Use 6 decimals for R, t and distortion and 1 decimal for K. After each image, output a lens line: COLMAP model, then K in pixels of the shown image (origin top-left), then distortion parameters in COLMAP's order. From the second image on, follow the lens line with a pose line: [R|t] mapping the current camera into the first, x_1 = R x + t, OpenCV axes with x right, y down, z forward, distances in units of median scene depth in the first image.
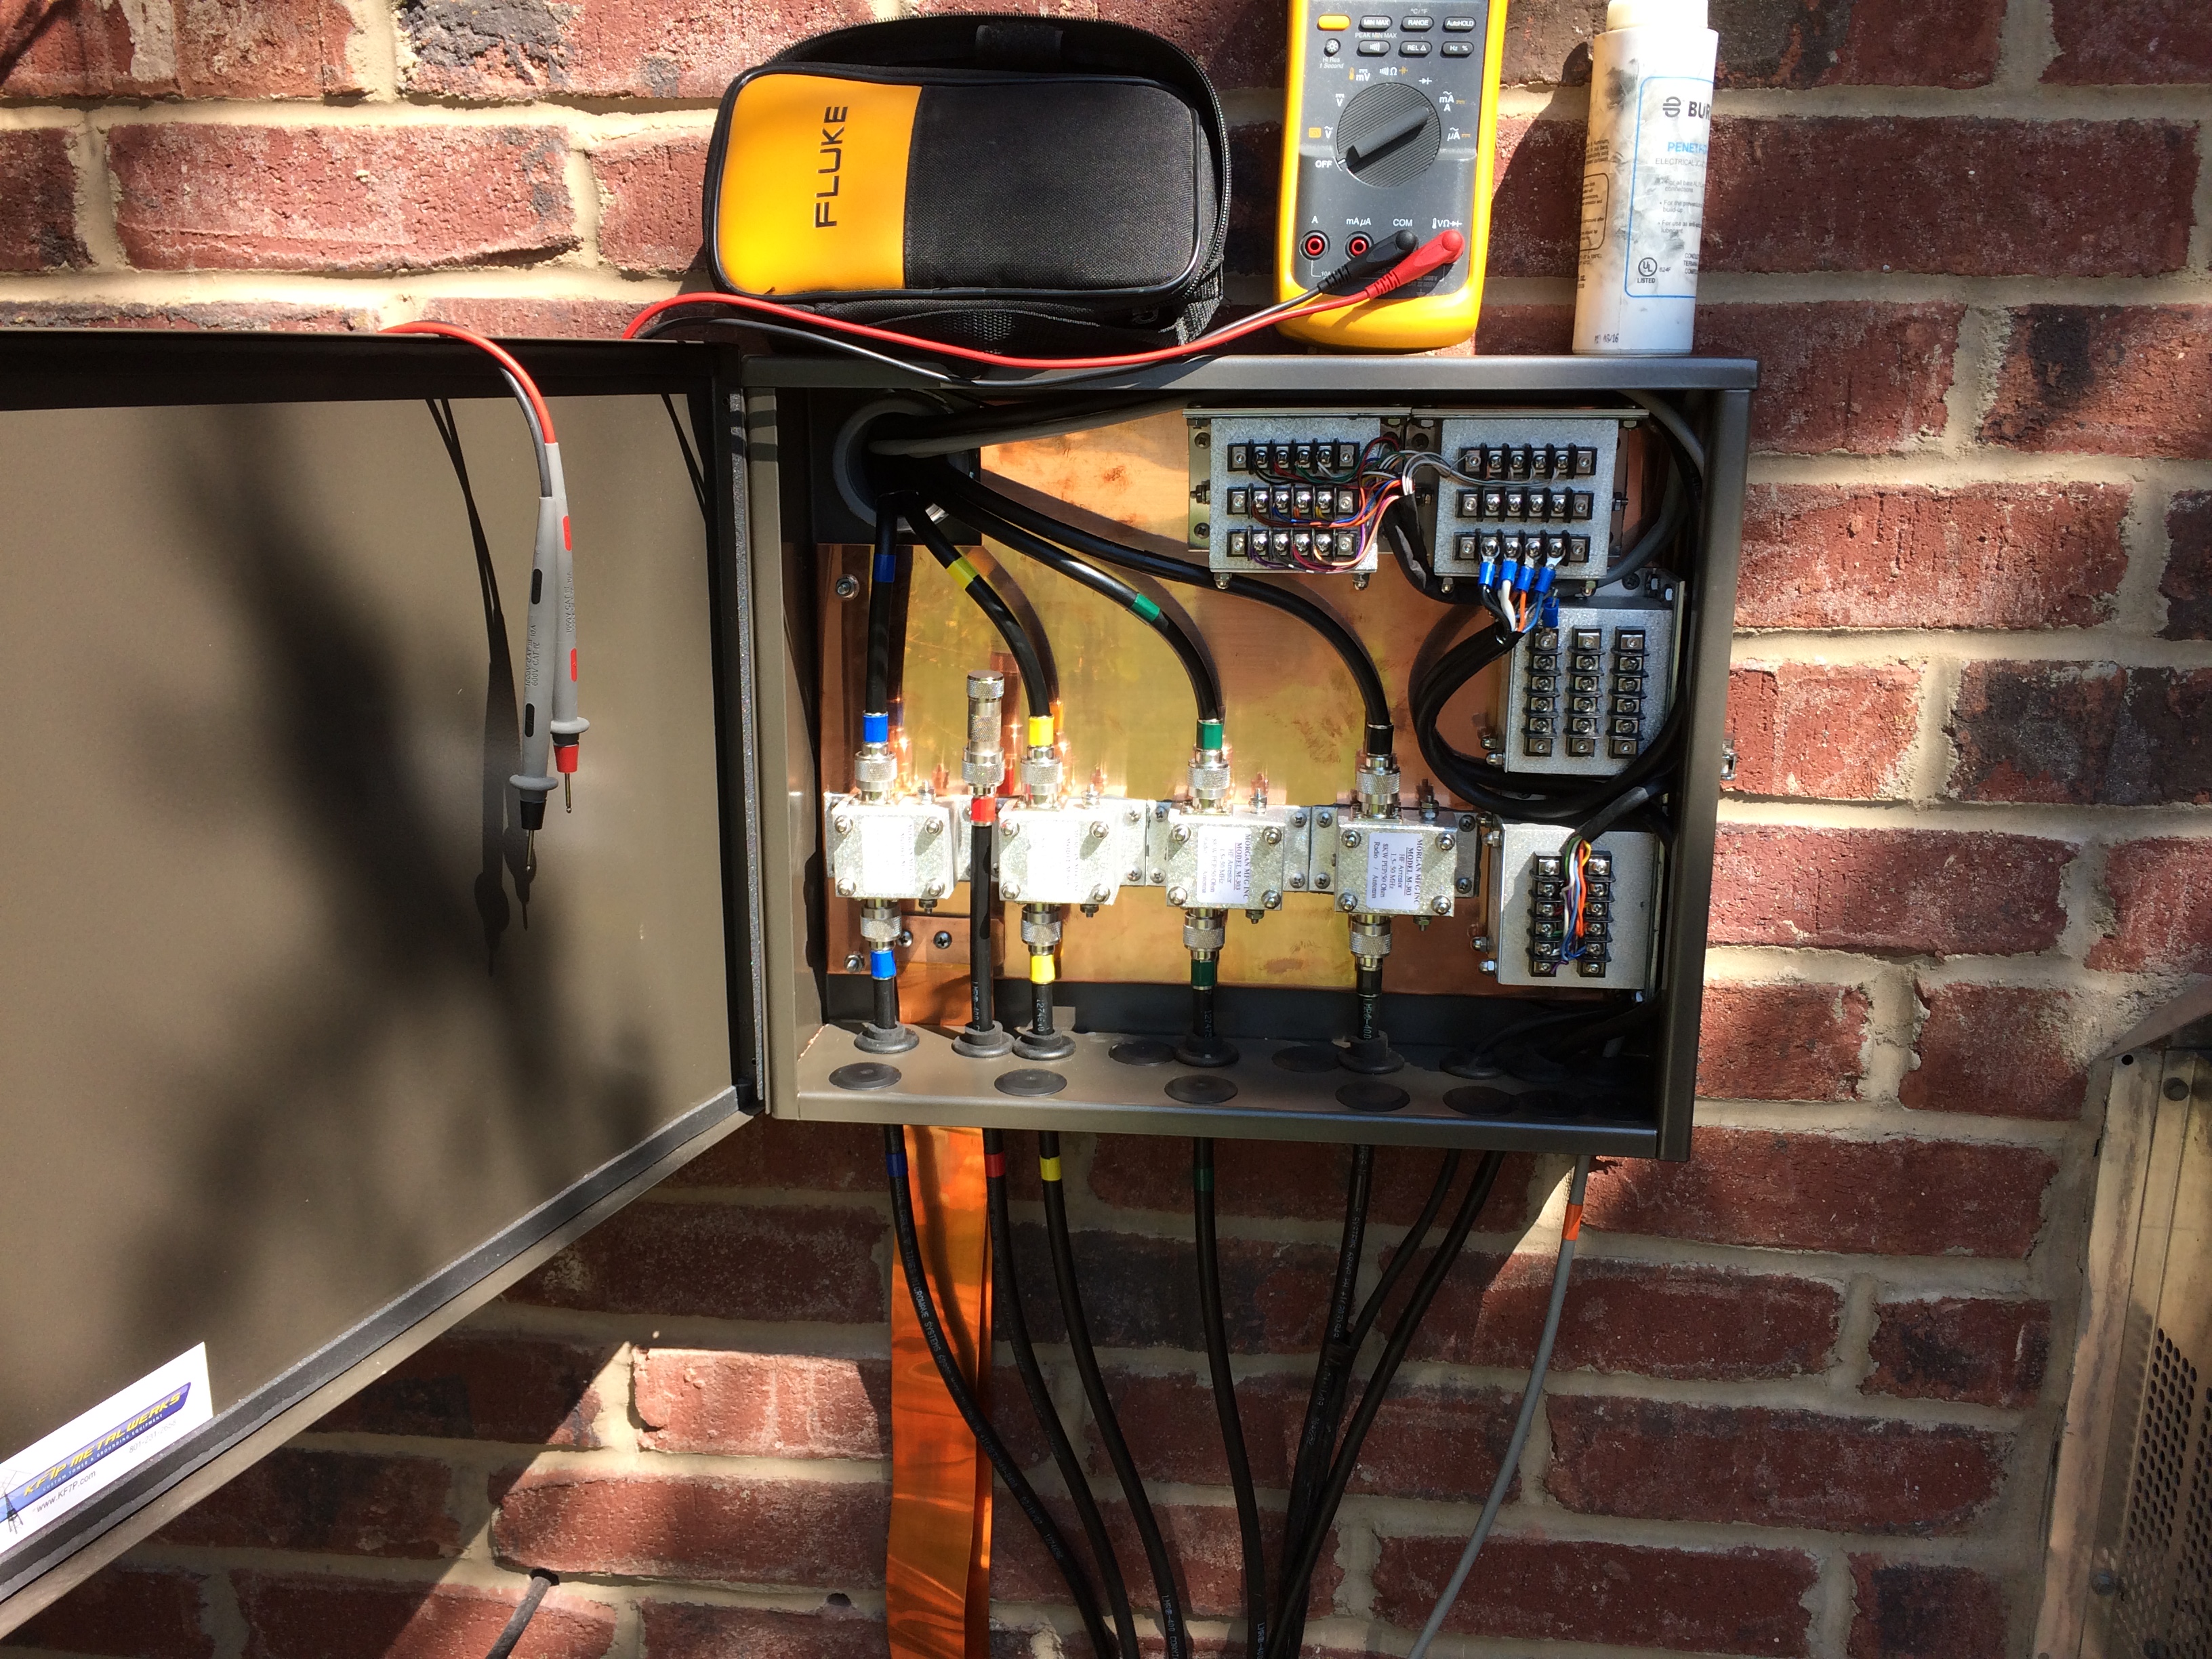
lens RADIAL K [[1906.7, 0, 1111.6], [0, 1906.7, 833.9], [0, 0, 1]] dist [0.057790, -0.099605]
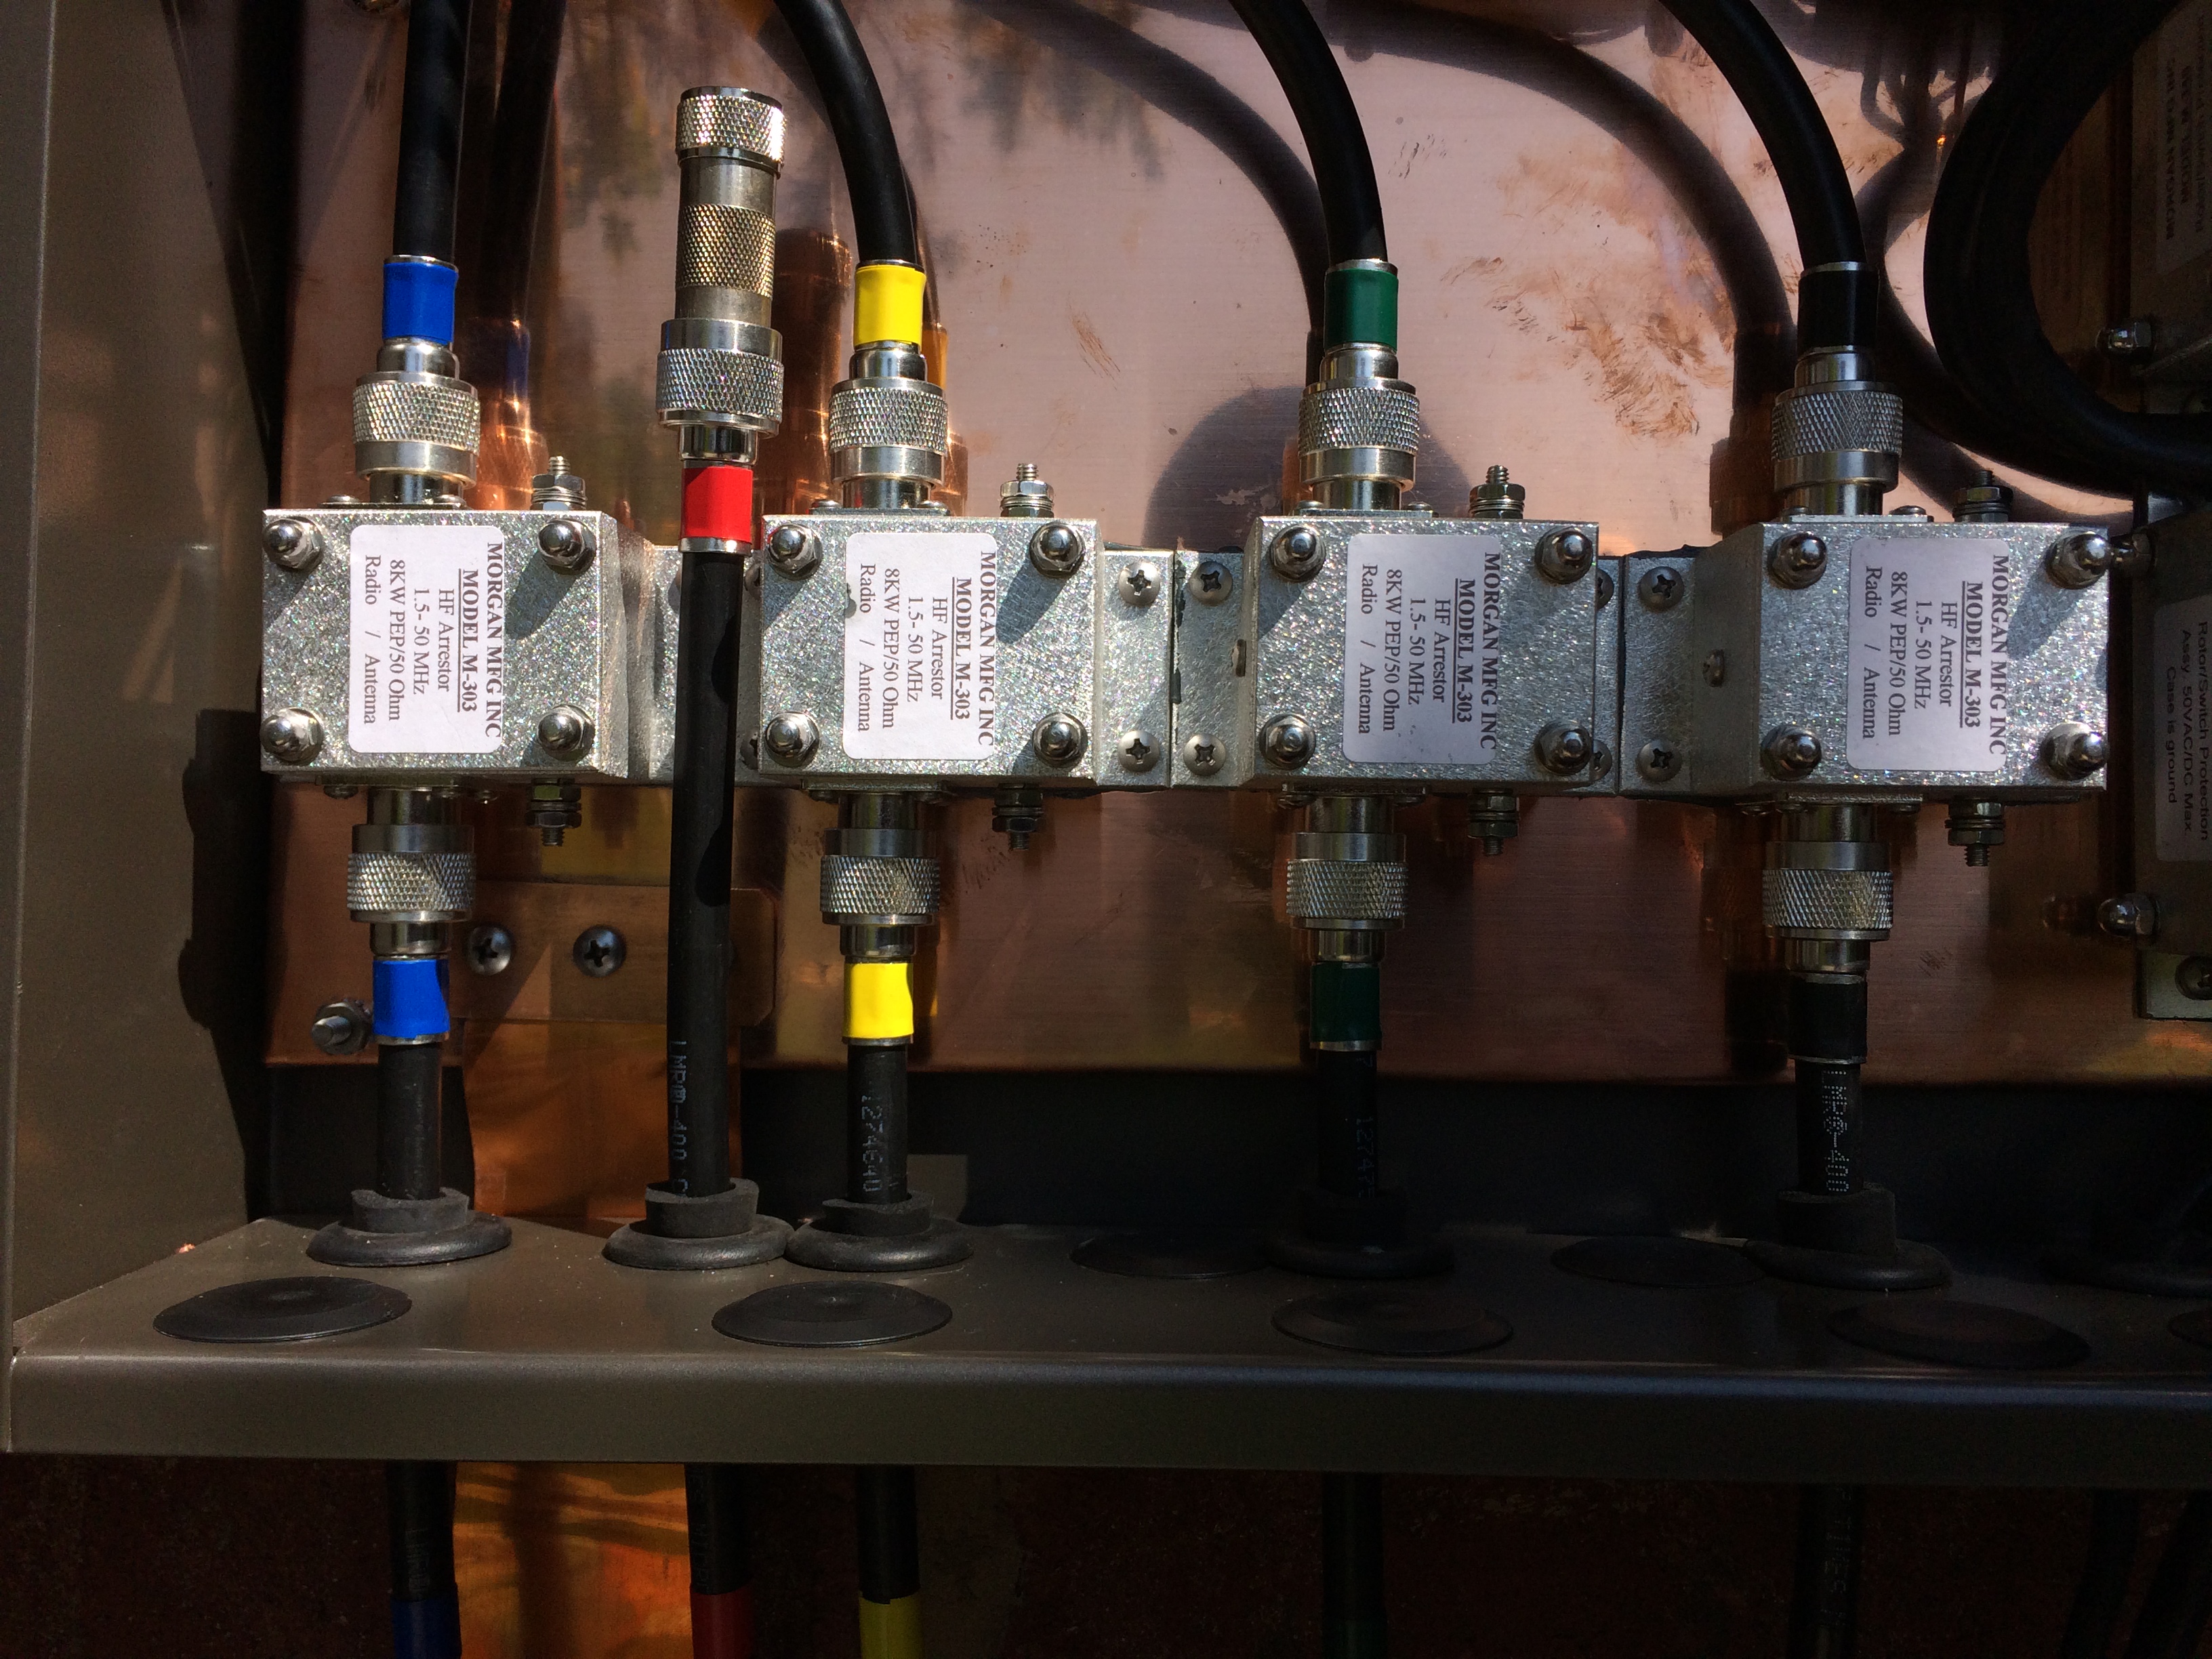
lens RADIAL K [[1906.7, 0, 1106.5], [0, 1906.7, 832.2], [0, 0, 1]] dist [0.057790, -0.099605]
pose [[0.997172, 0.011656, 0.074242, -0.021541], [0.008582, 0.963775, -0.266580, 0.133715], [-0.074660, 0.266463, 0.960949, 0.660155]]
